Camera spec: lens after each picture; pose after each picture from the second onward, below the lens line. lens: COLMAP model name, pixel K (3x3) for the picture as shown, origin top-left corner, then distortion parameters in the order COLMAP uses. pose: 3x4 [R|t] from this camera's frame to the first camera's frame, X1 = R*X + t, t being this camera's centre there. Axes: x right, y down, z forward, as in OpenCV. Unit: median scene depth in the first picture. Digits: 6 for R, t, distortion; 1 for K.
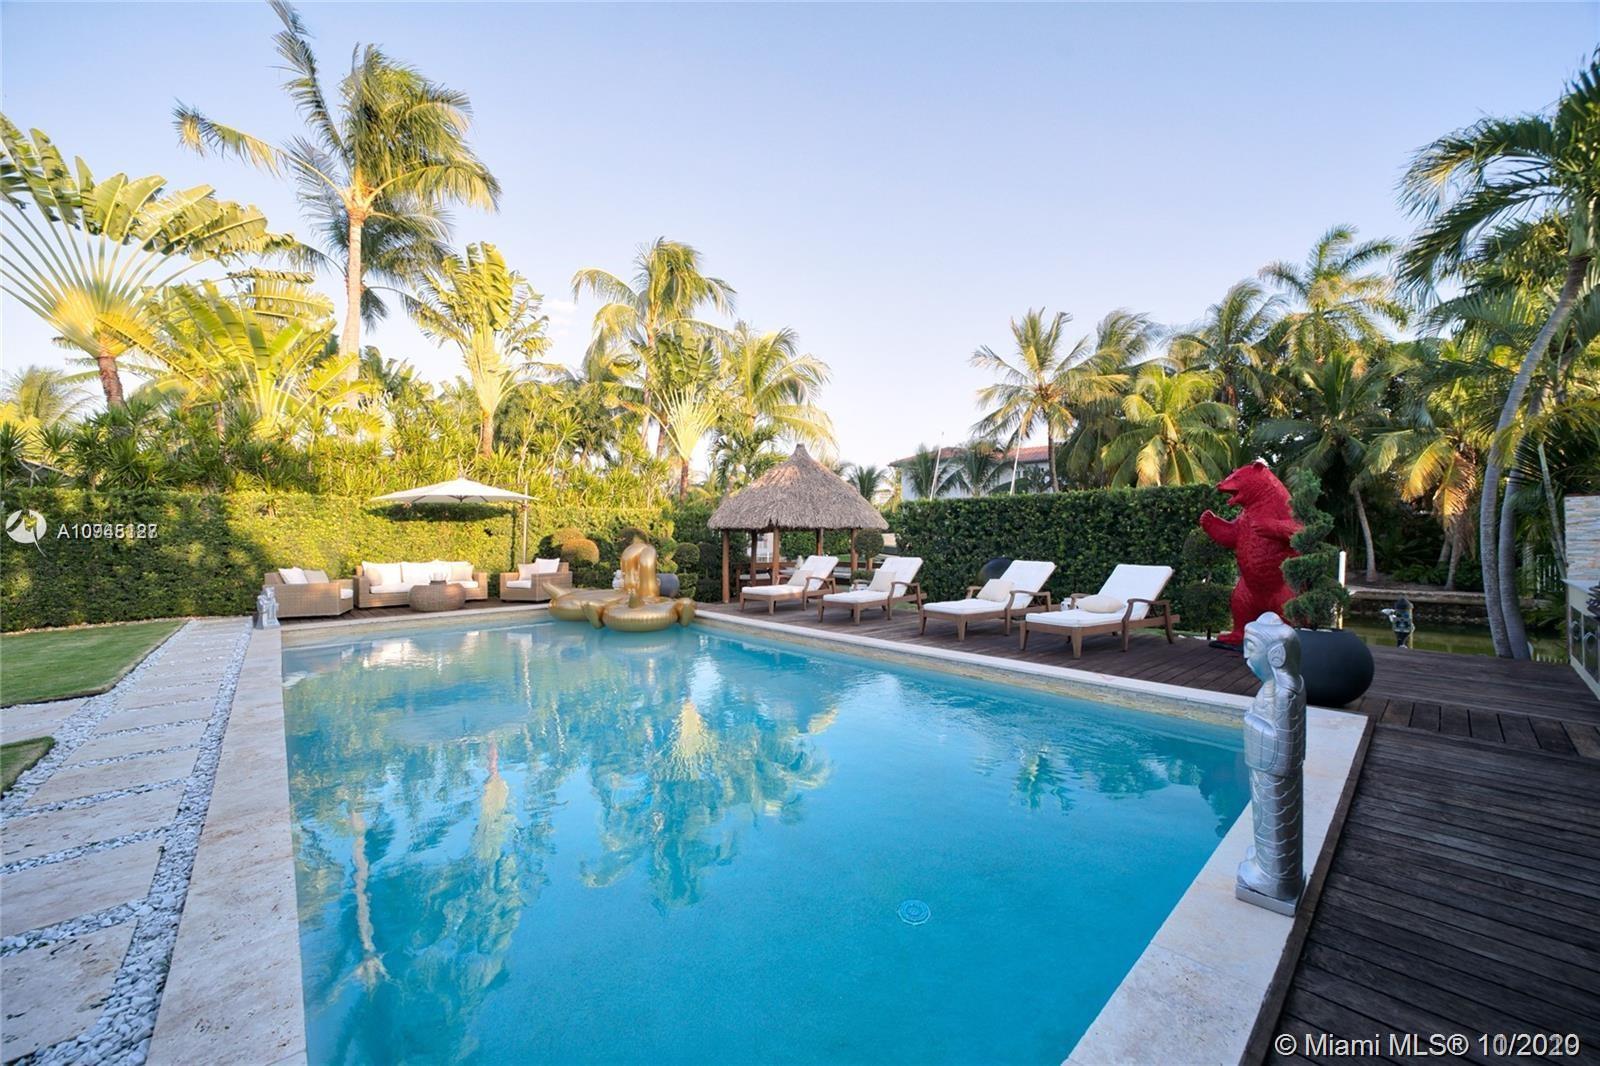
lens RADIAL K [[618.9, 0, 796.2], [0, 618.9, 547.0], [0, 0, 1]] dist [-0.026309, 0.001885]
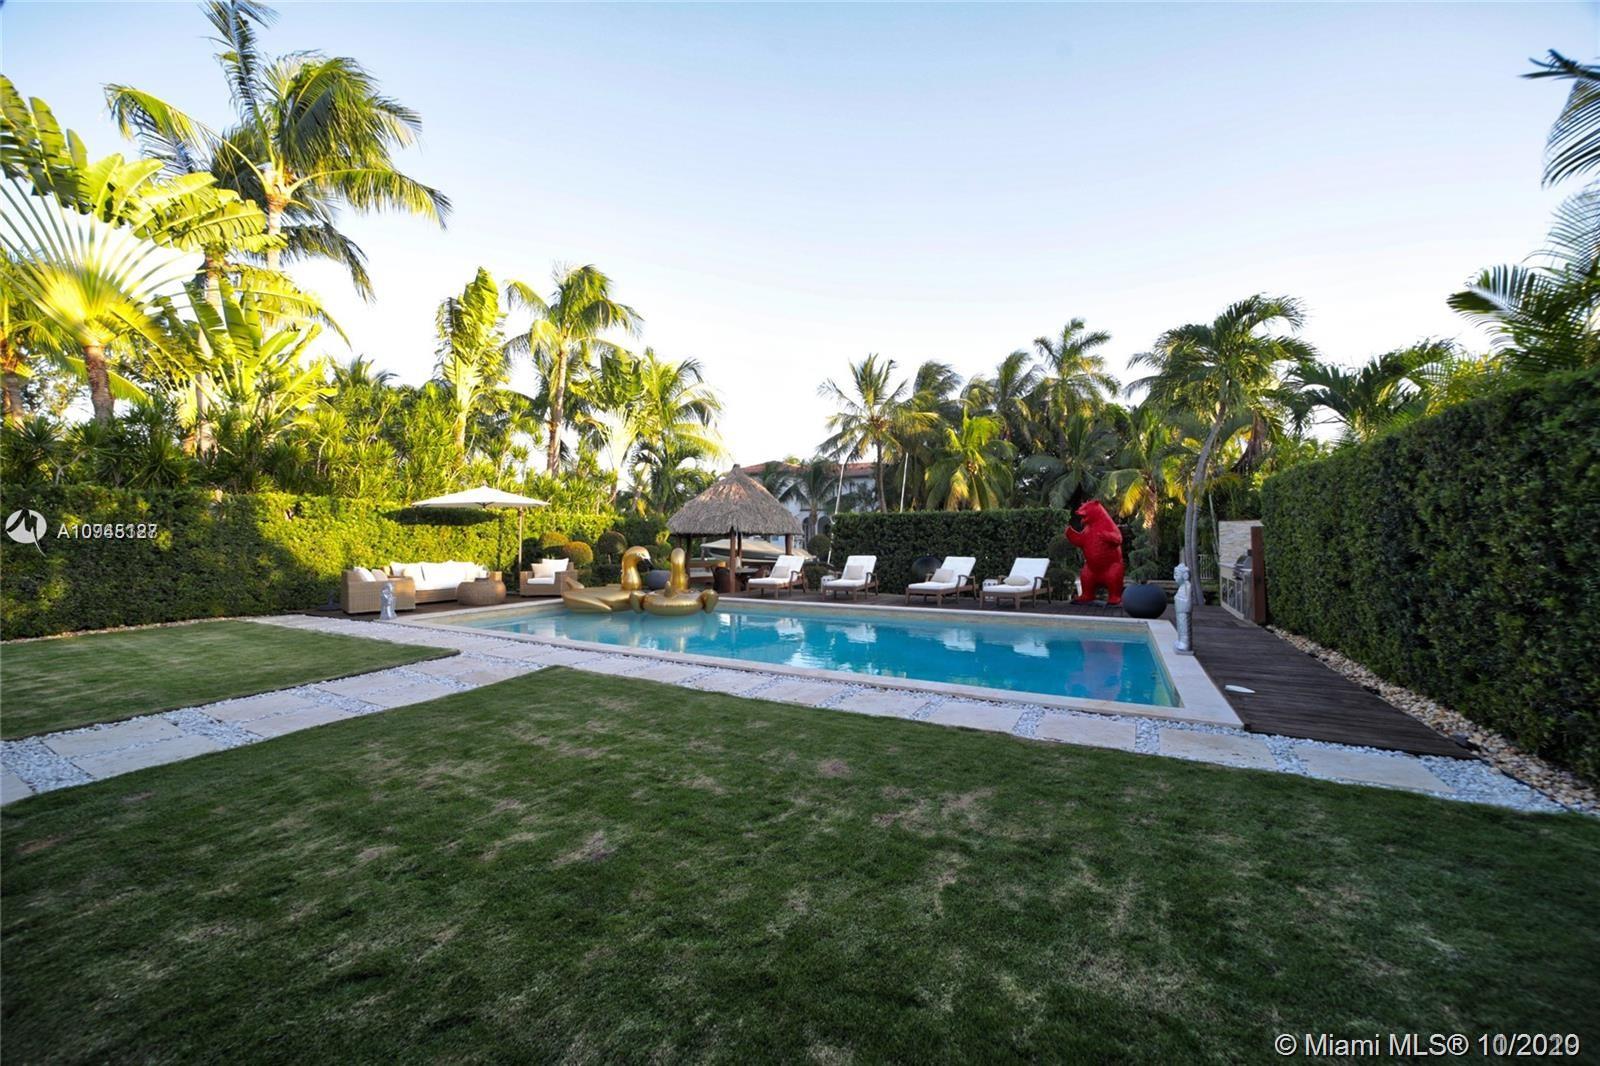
lens RADIAL K [[618.9, 0, 798.2], [0, 618.9, 540.0], [0, 0, 1]] dist [-0.026309, 0.001885]
pose [[0.942150, 0.004401, 0.335162, -0.235656], [0.001921, 0.999826, -0.018528, 0.003877], [-0.335186, 0.018100, 0.941978, -0.146682]]
